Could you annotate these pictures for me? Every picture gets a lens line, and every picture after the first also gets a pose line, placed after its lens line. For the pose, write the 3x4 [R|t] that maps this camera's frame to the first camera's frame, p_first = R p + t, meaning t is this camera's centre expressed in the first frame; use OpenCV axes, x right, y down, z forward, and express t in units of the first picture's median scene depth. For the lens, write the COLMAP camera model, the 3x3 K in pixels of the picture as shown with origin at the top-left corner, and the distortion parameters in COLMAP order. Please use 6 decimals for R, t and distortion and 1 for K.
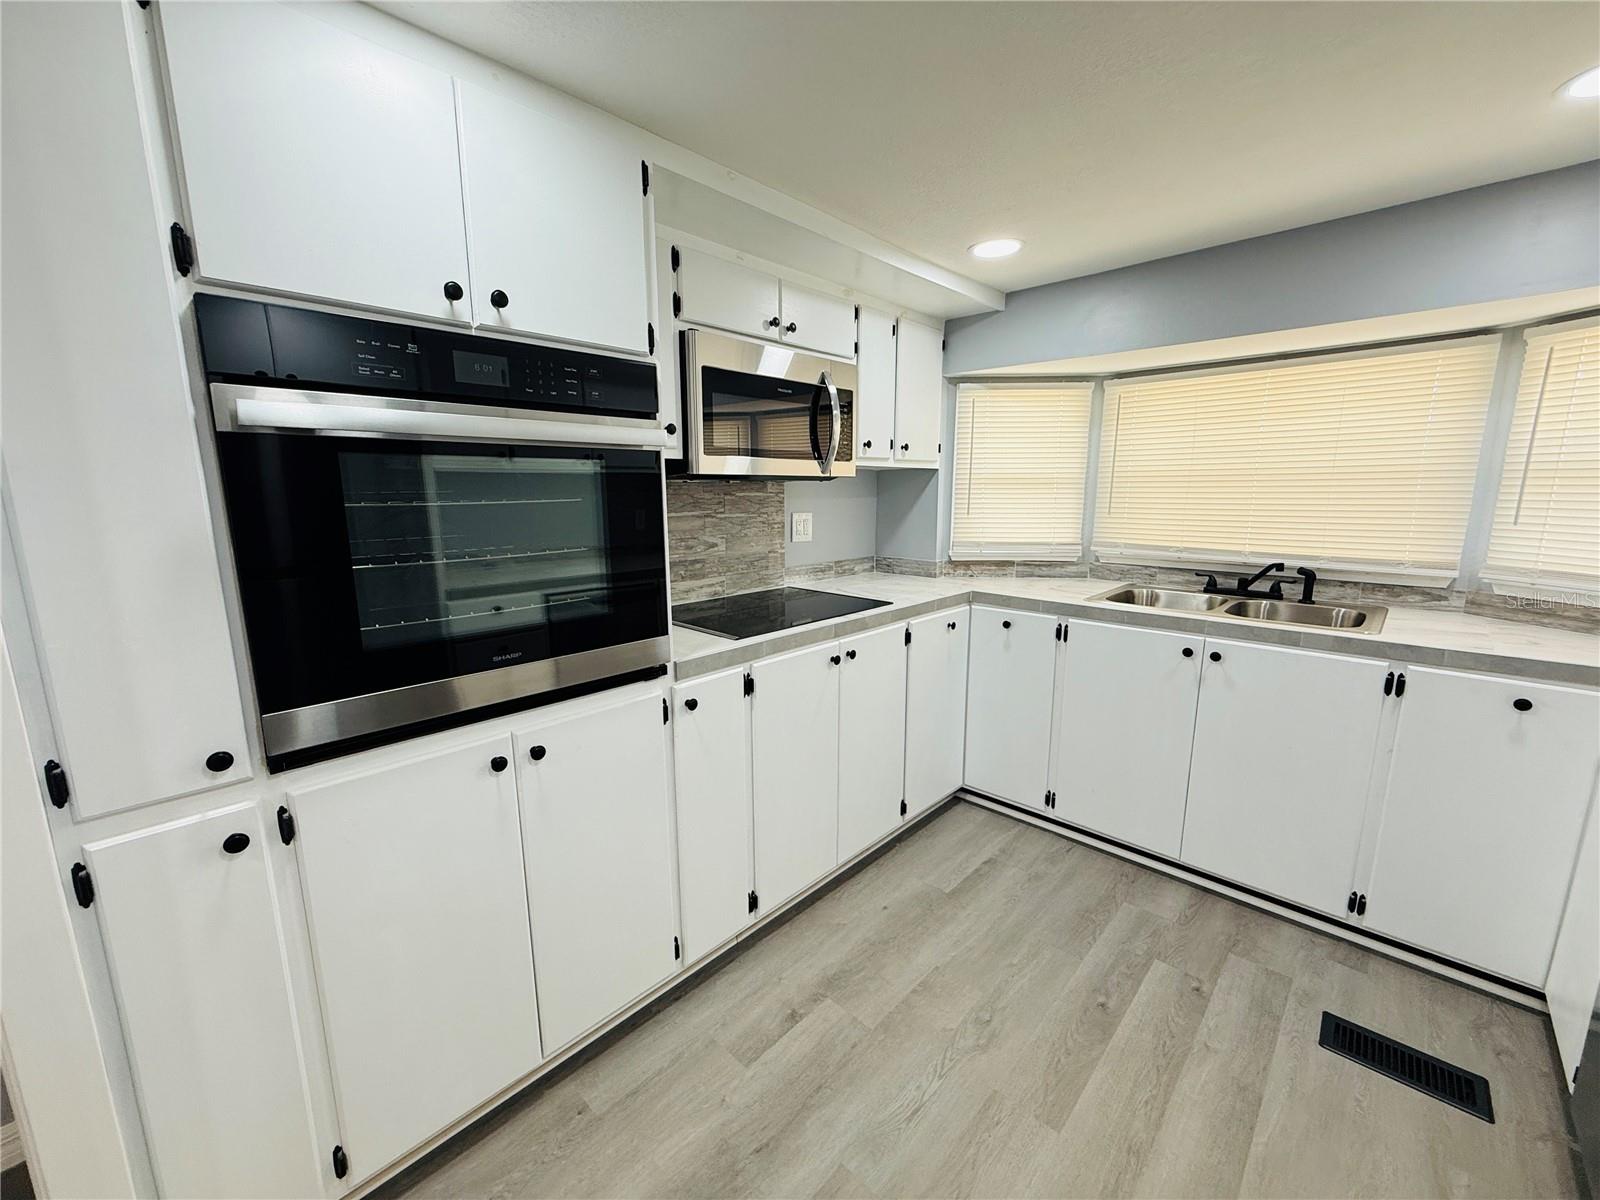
lens RADIAL K [[636.4, 0, 797.5], [0, 636.4, 601.7], [0, 0, 1]] dist [0.000179, -0.000034]
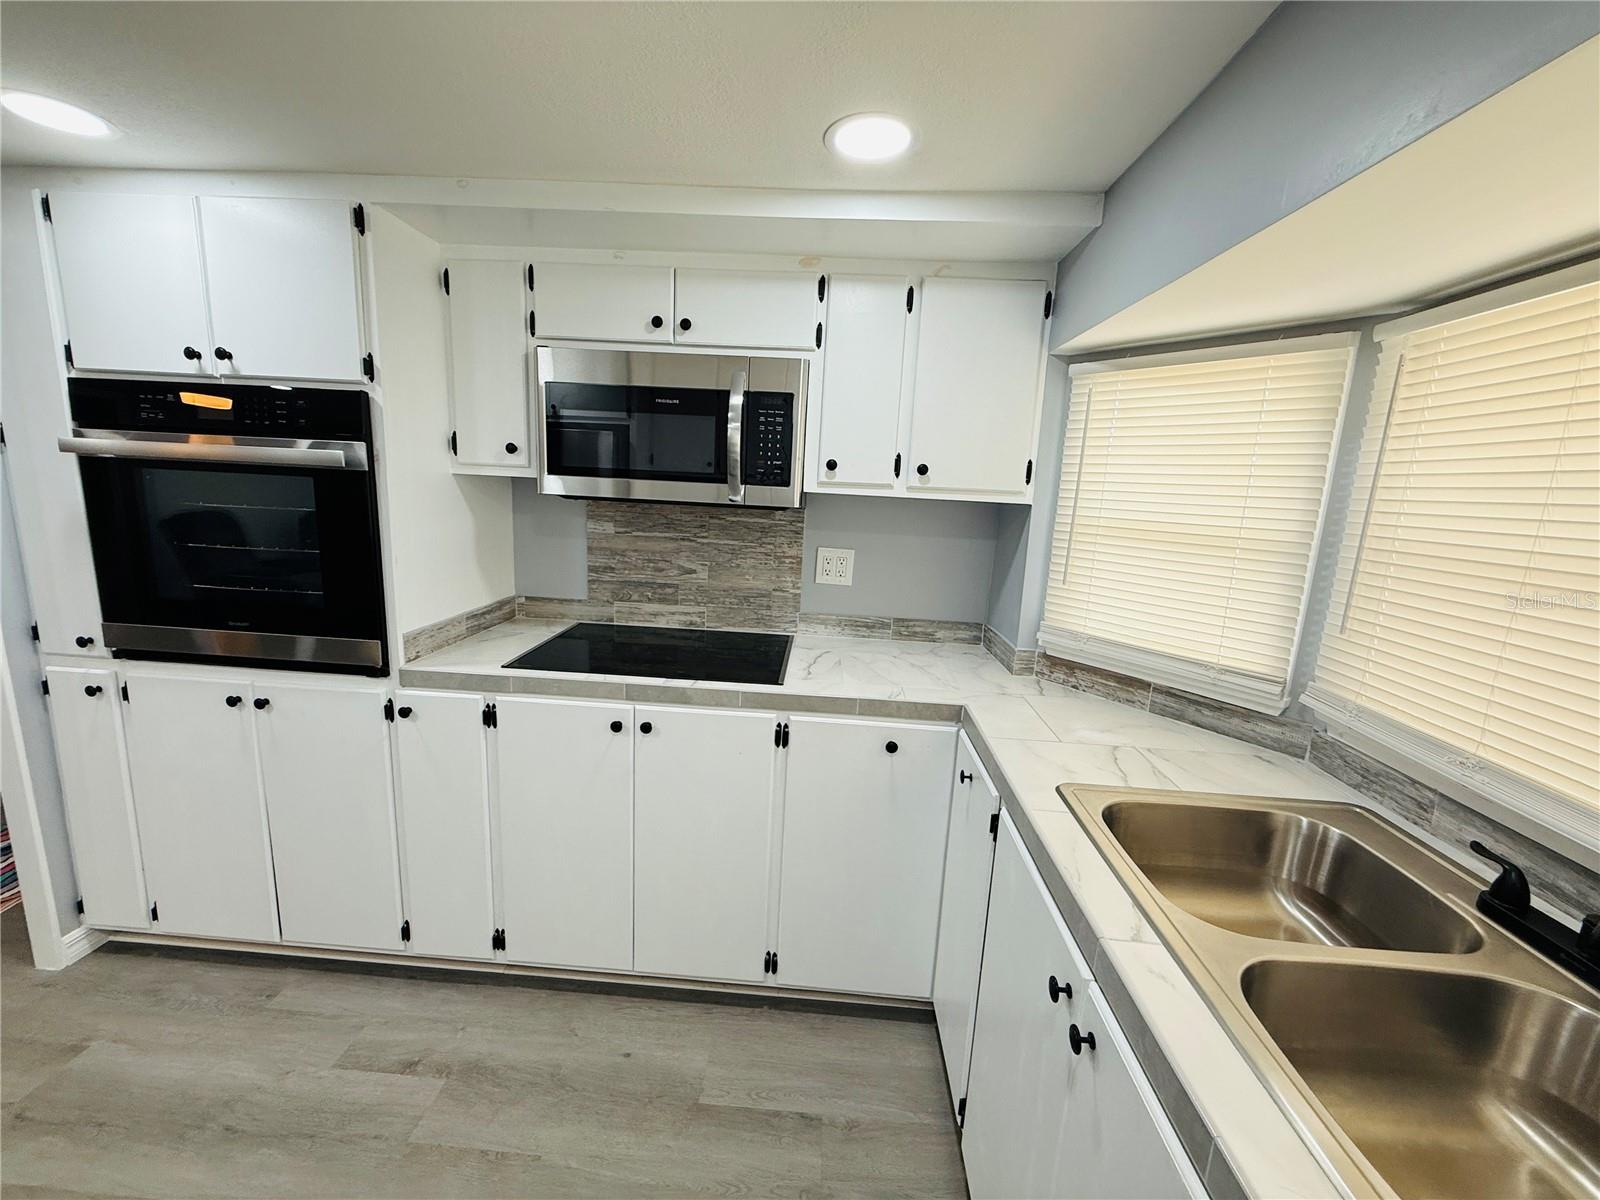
lens RADIAL K [[636.4, 0, 799.5], [0, 636.4, 602.0], [0, 0, 1]] dist [0.000179, -0.000034]
pose [[0.648867, 0.174731, -0.740568, 0.703769], [-0.186099, 0.980161, 0.068206, -0.146641], [0.737794, 0.093563, 0.668511, 0.539793]]
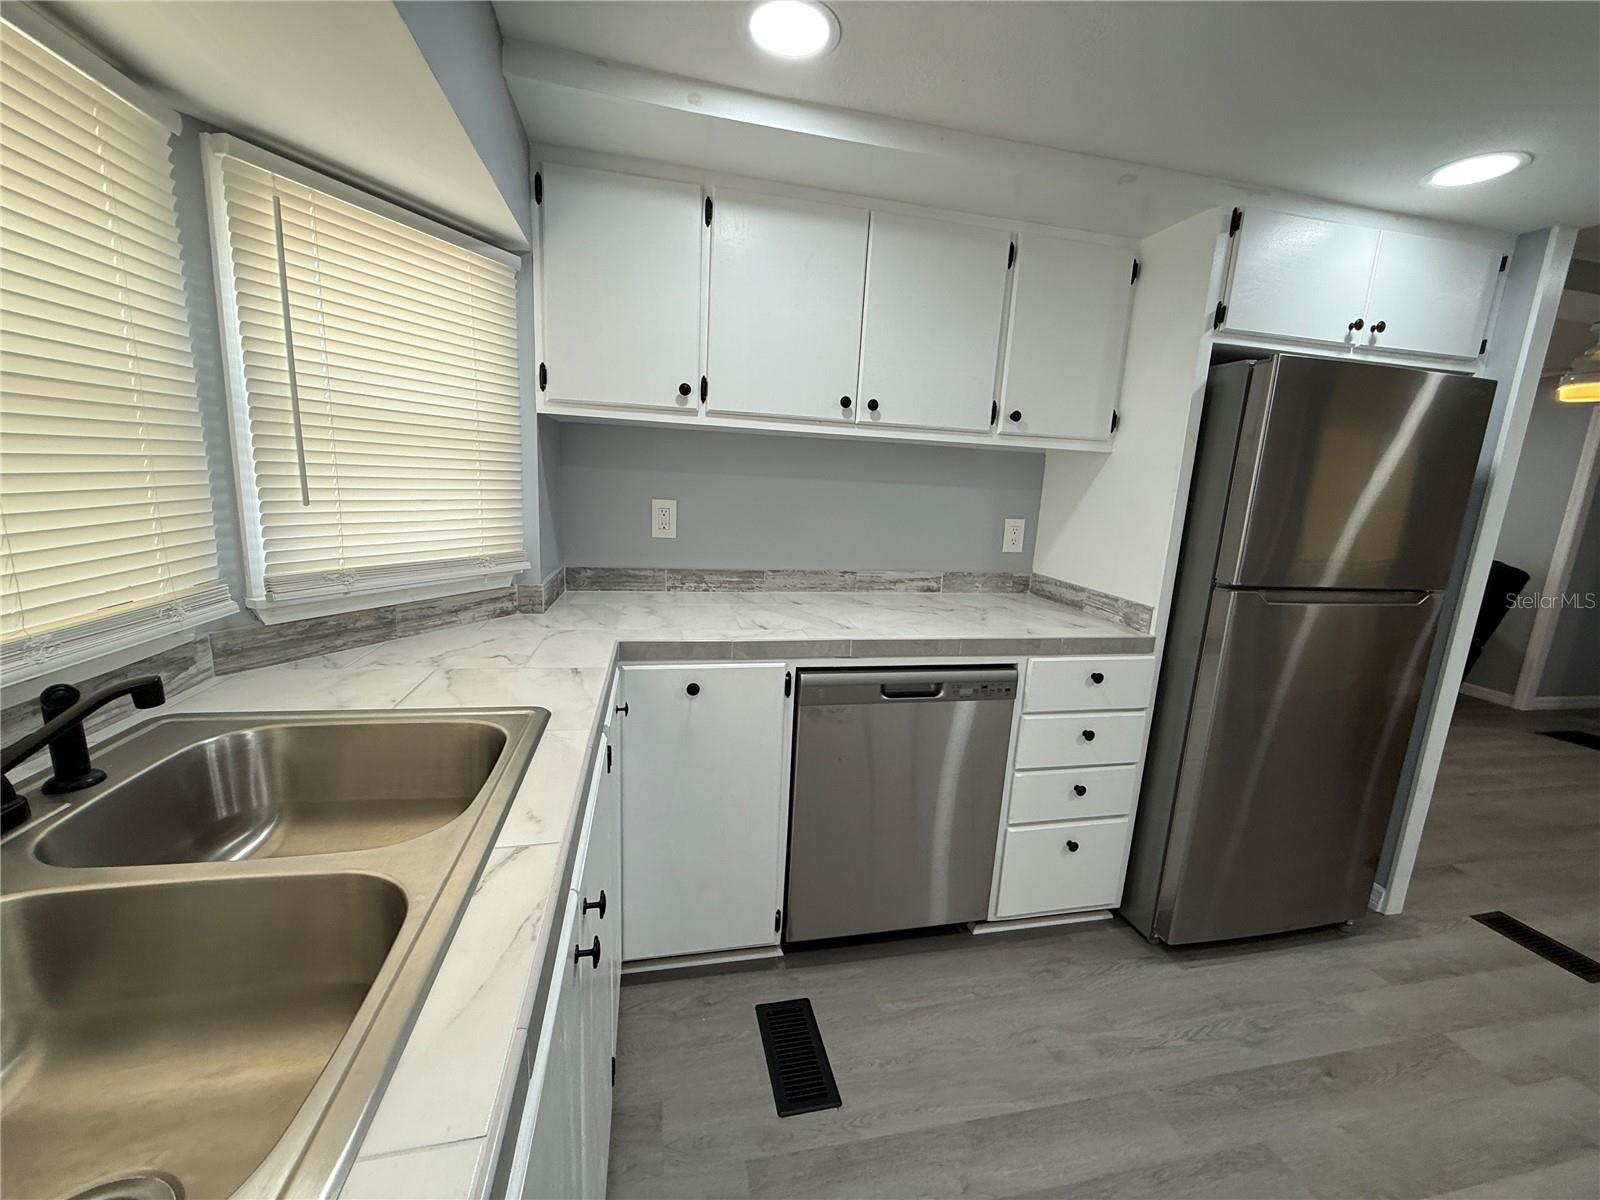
lens RADIAL K [[636.4, 0, 798.2], [0, 636.4, 603.0], [0, 0, 1]] dist [0.000179, -0.000034]
pose [[-0.829185, -0.141963, 0.540647, 0.344797], [0.056093, 0.941198, 0.333167, -0.175952], [-0.556153, 0.306584, -0.772464, 1.046390]]
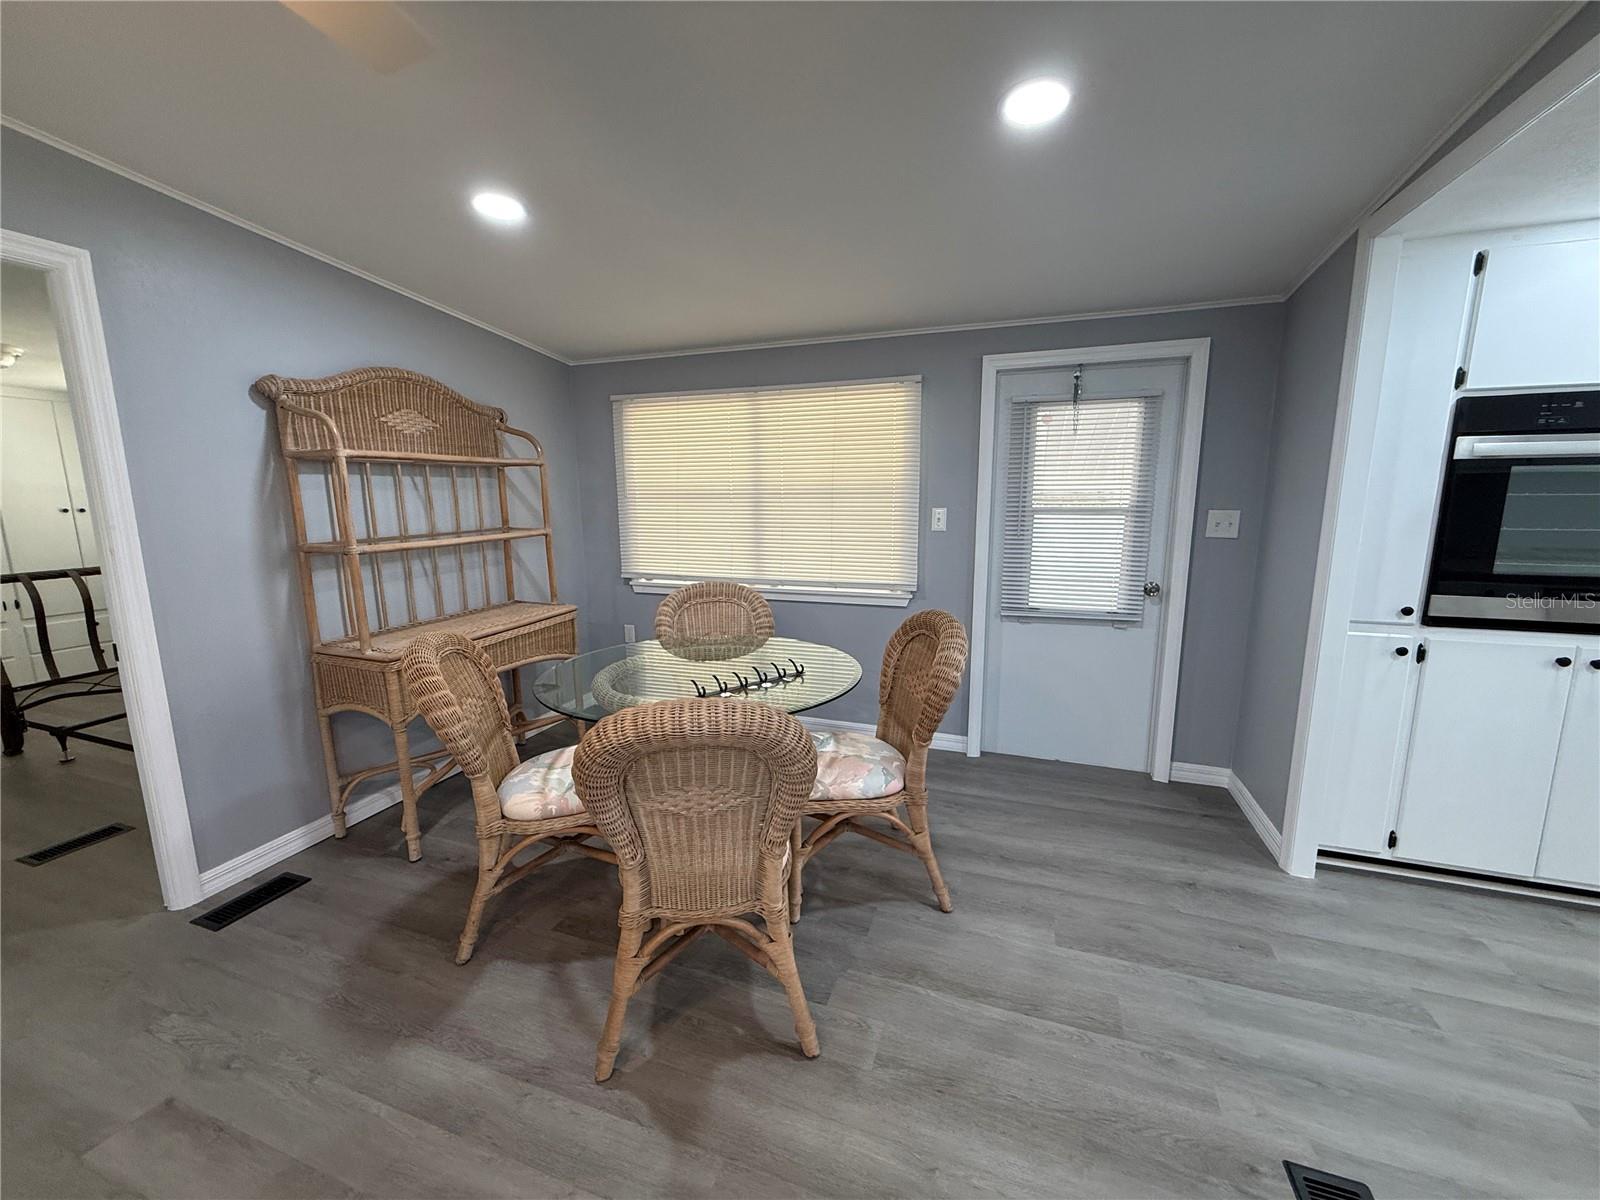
lens RADIAL K [[636.4, 0, 793.1], [0, 636.4, 600.8], [0, 0, 1]] dist [0.000179, -0.000034]
pose [[0.402442, 0.153489, -0.902486, 0.086585], [-0.158918, 0.982589, 0.096247, 0.144135], [0.901546, 0.104688, 0.419828, -0.766706]]
